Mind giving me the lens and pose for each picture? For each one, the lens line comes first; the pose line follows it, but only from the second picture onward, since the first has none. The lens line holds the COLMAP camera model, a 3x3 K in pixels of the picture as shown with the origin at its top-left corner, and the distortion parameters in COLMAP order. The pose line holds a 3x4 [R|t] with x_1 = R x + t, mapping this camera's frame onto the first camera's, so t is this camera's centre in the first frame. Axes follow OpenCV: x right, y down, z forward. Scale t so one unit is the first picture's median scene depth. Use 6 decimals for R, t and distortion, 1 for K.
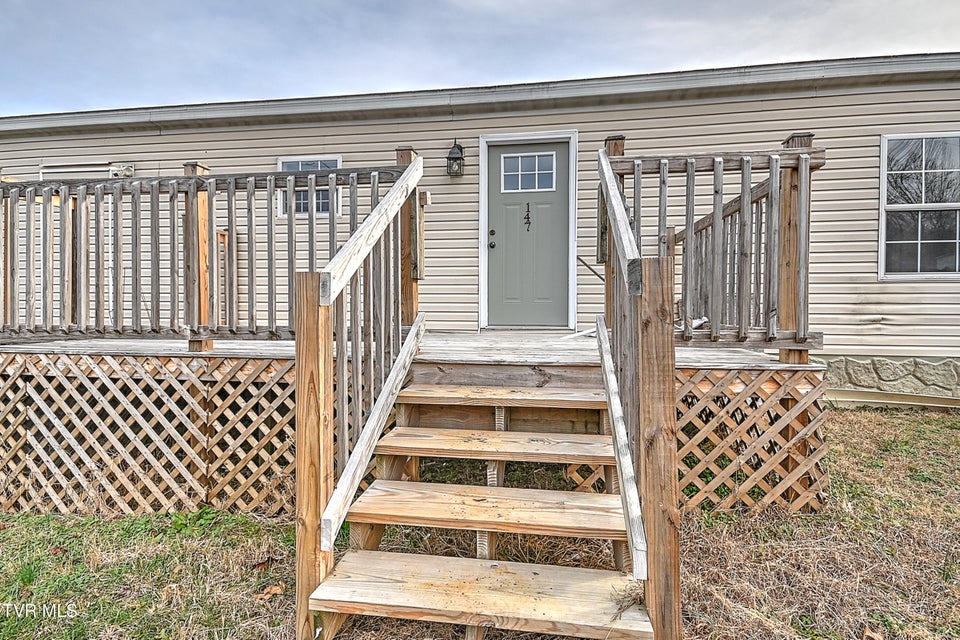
lens RADIAL K [[437.0, 0, 492.9], [0, 437.0, 316.8], [0, 0, 1]] dist [0.026228, -0.001221]
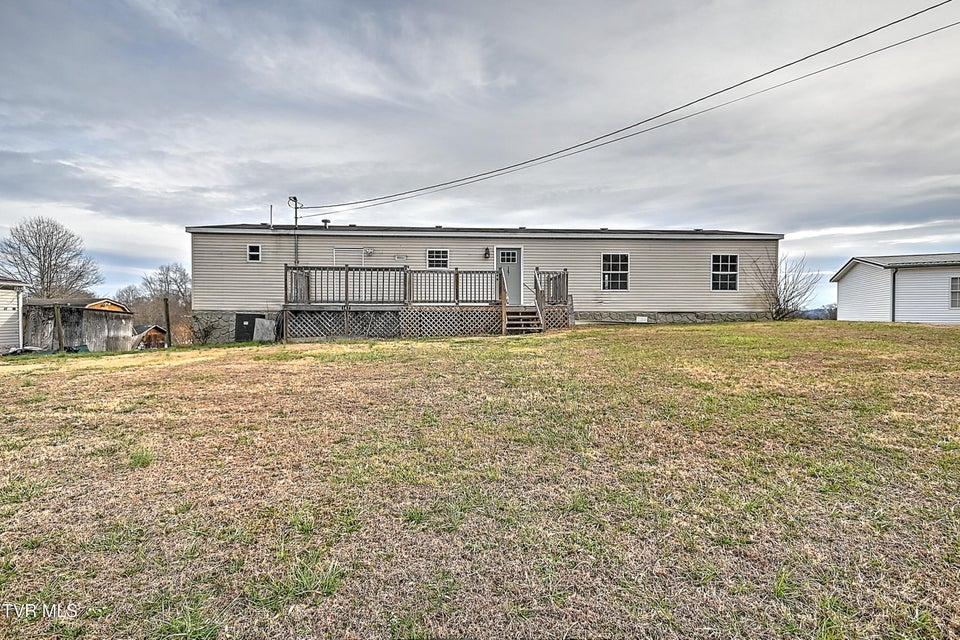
lens RADIAL K [[462.3, 0, 497.0], [0, 462.3, 324.1], [0, 0, 1]] dist [0.029475, 0.001596]
pose [[0.973993, -0.009222, 0.226390, -1.407656], [0.007314, 0.999930, 0.009267, 0.241694], [-0.226460, -0.007370, 0.973993, -4.180900]]
